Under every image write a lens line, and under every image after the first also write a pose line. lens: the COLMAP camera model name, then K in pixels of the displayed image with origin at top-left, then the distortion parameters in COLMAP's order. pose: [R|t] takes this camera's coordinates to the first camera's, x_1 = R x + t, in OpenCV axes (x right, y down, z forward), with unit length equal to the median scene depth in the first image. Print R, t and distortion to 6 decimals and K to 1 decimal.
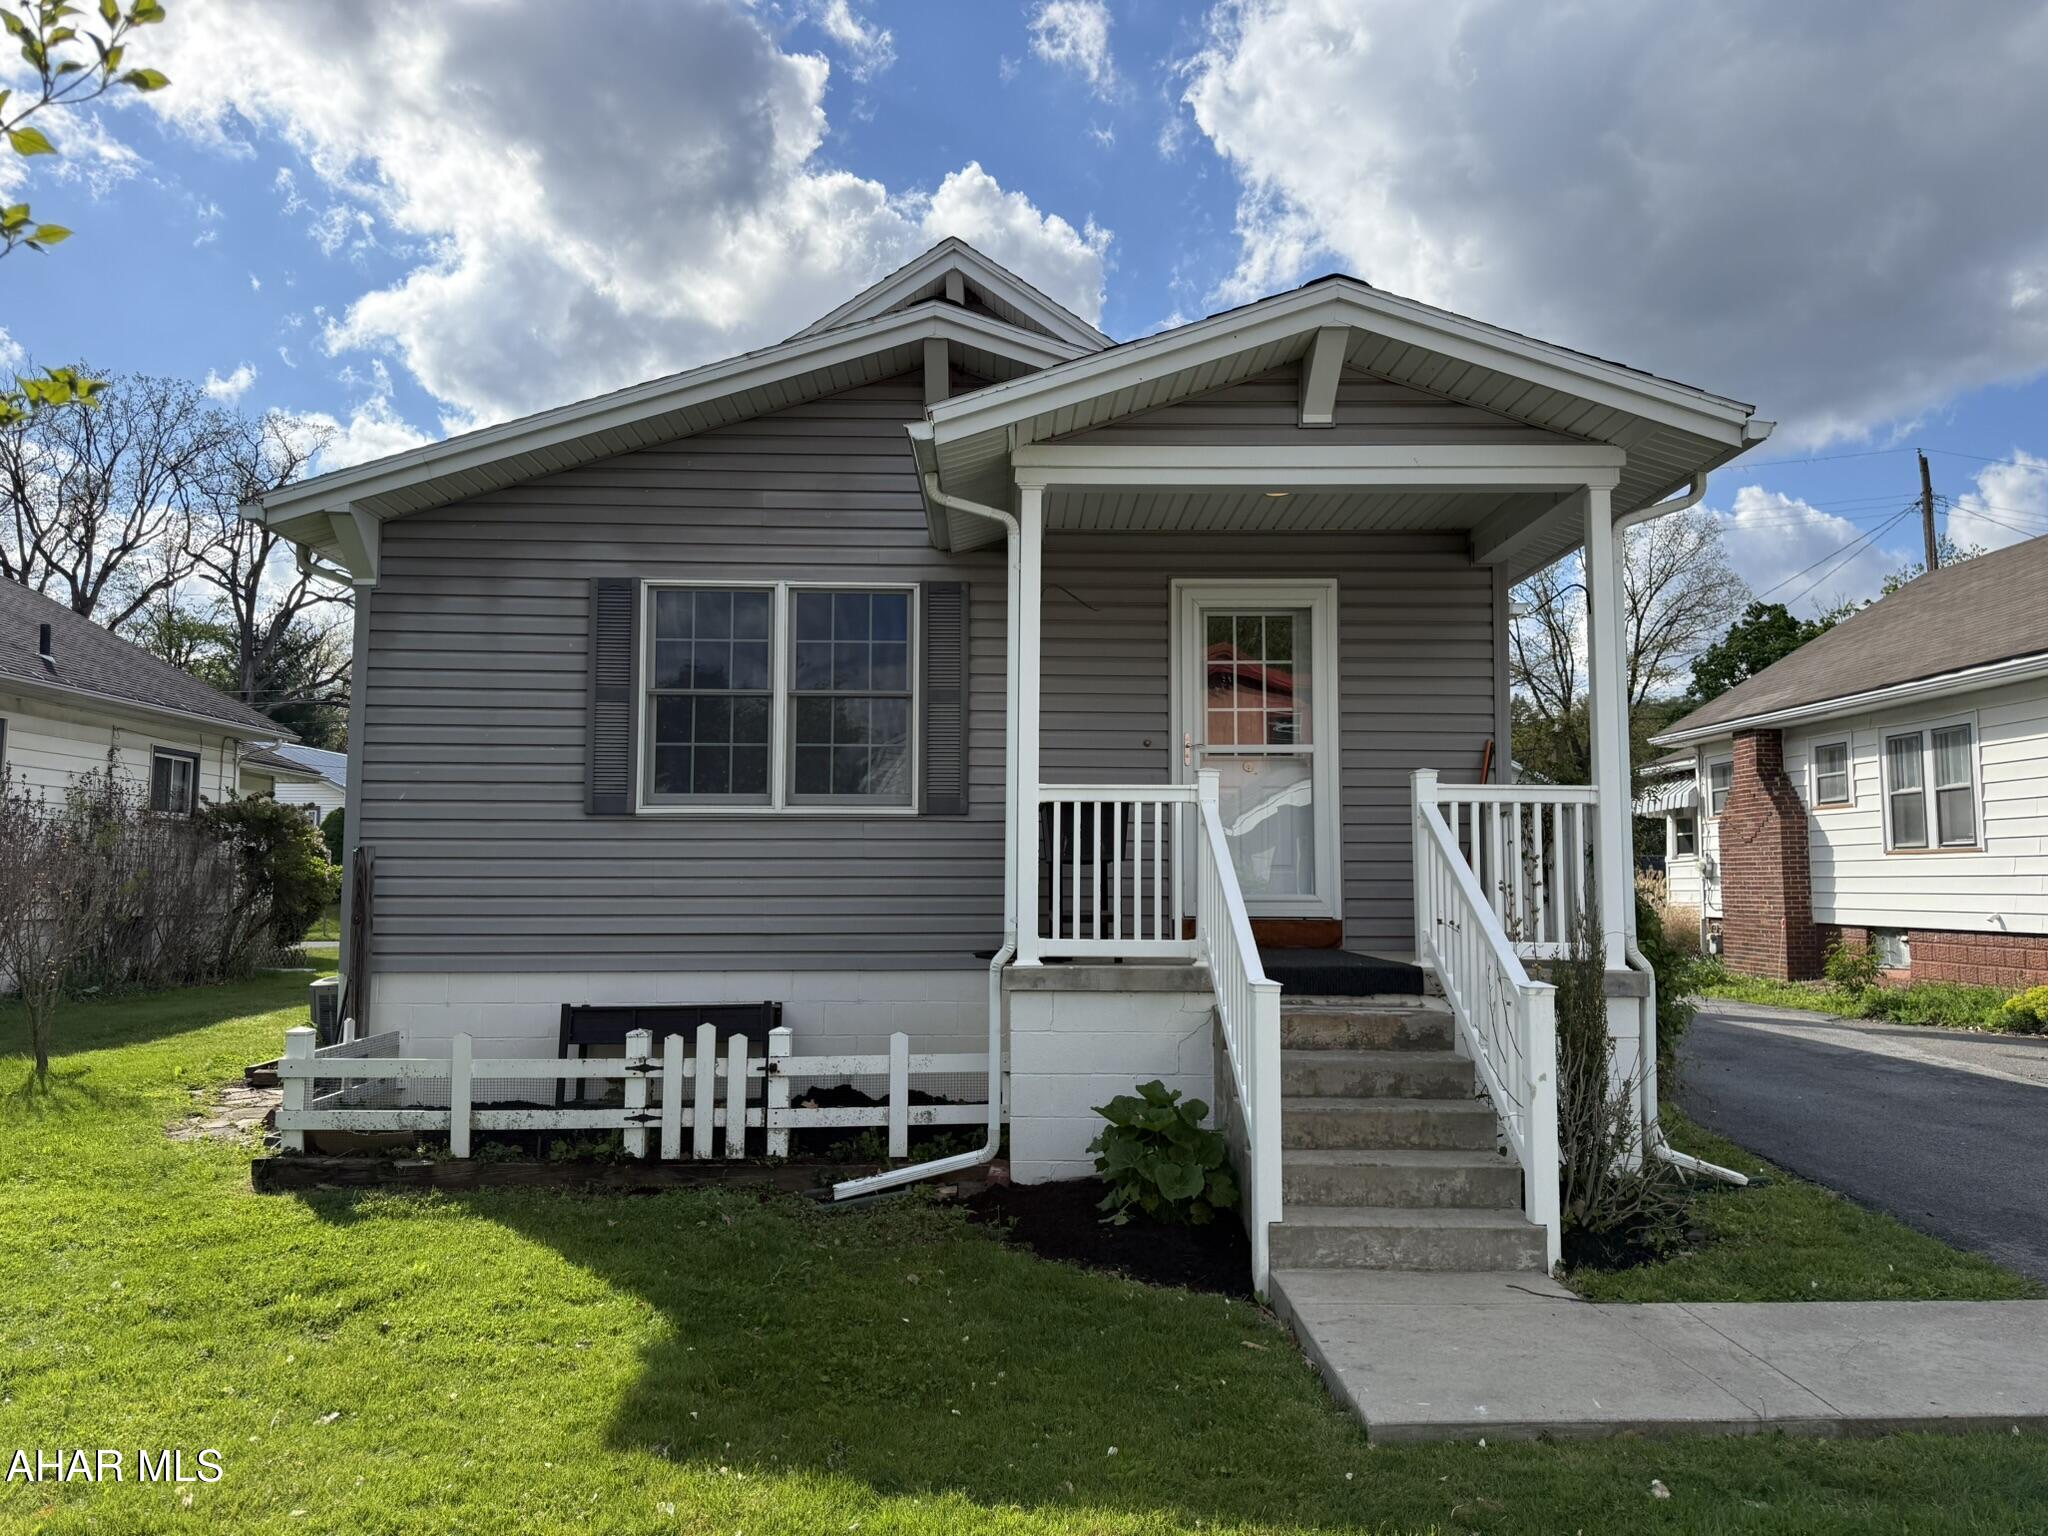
lens RADIAL K [[1448.4, 0, 1030.0], [0, 1448.4, 761.7], [0, 0, 1]] dist [-0.003762, -0.005090]
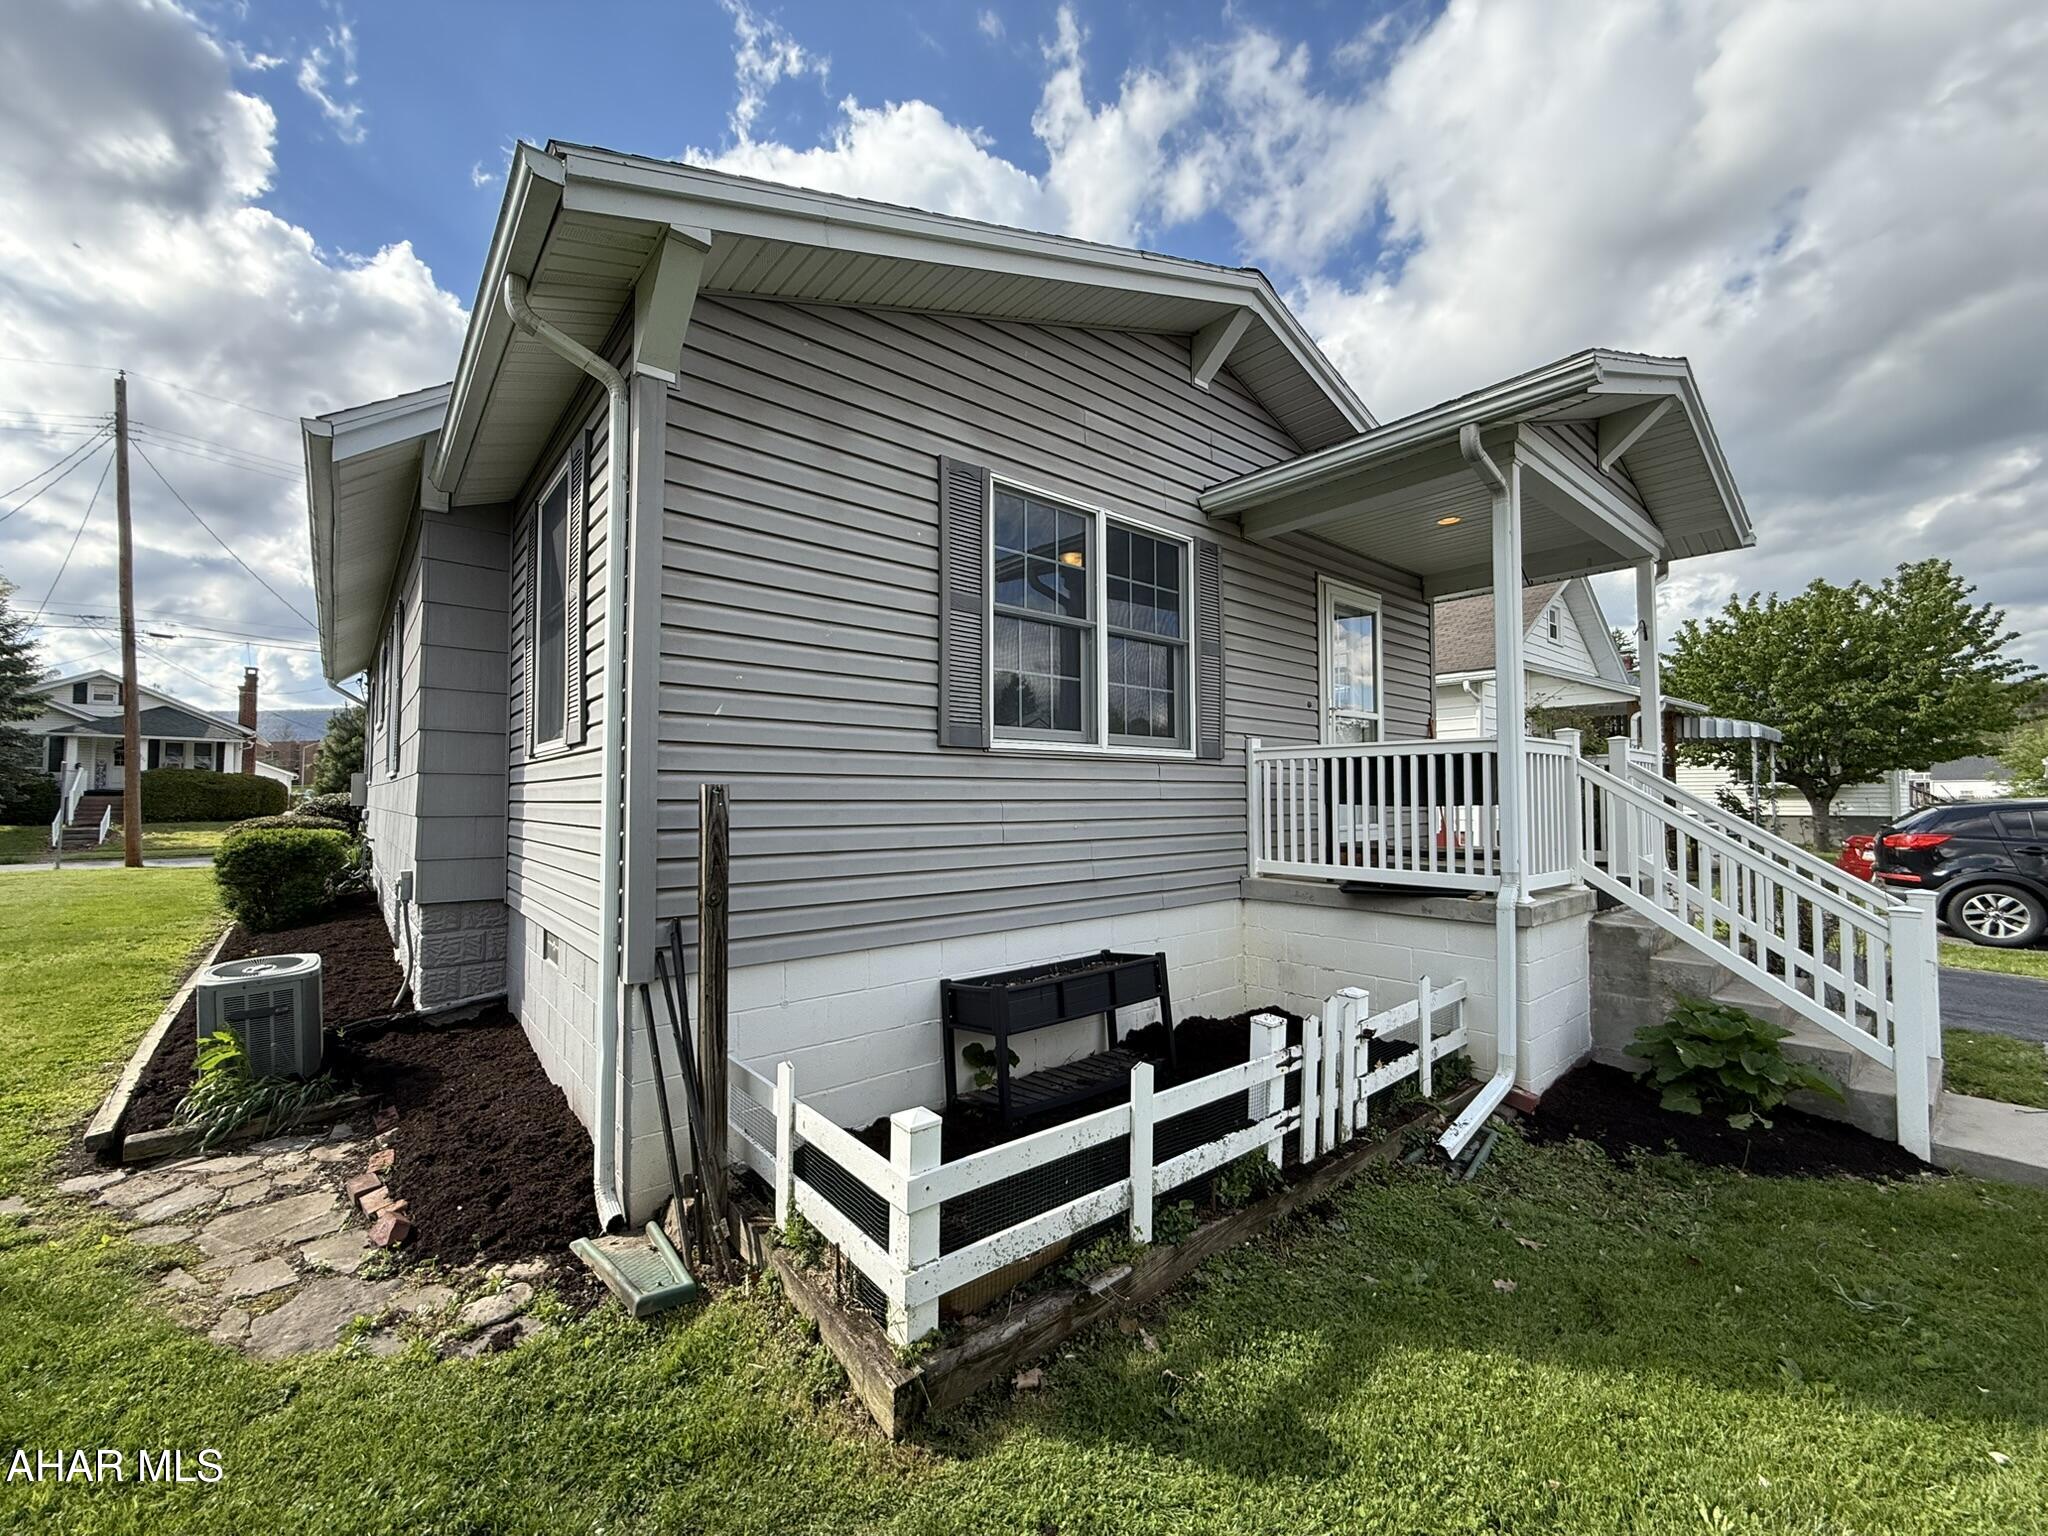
lens RADIAL K [[825.5, 0, 1015.0], [0, 825.5, 780.4], [0, 0, 1]] dist [-0.003045, -0.000688]
pose [[0.797425, 0.012664, 0.603285, -0.548644], [-0.048819, 0.997856, 0.043583, 0.032608], [-0.601440, -0.064207, 0.796334, 0.596266]]
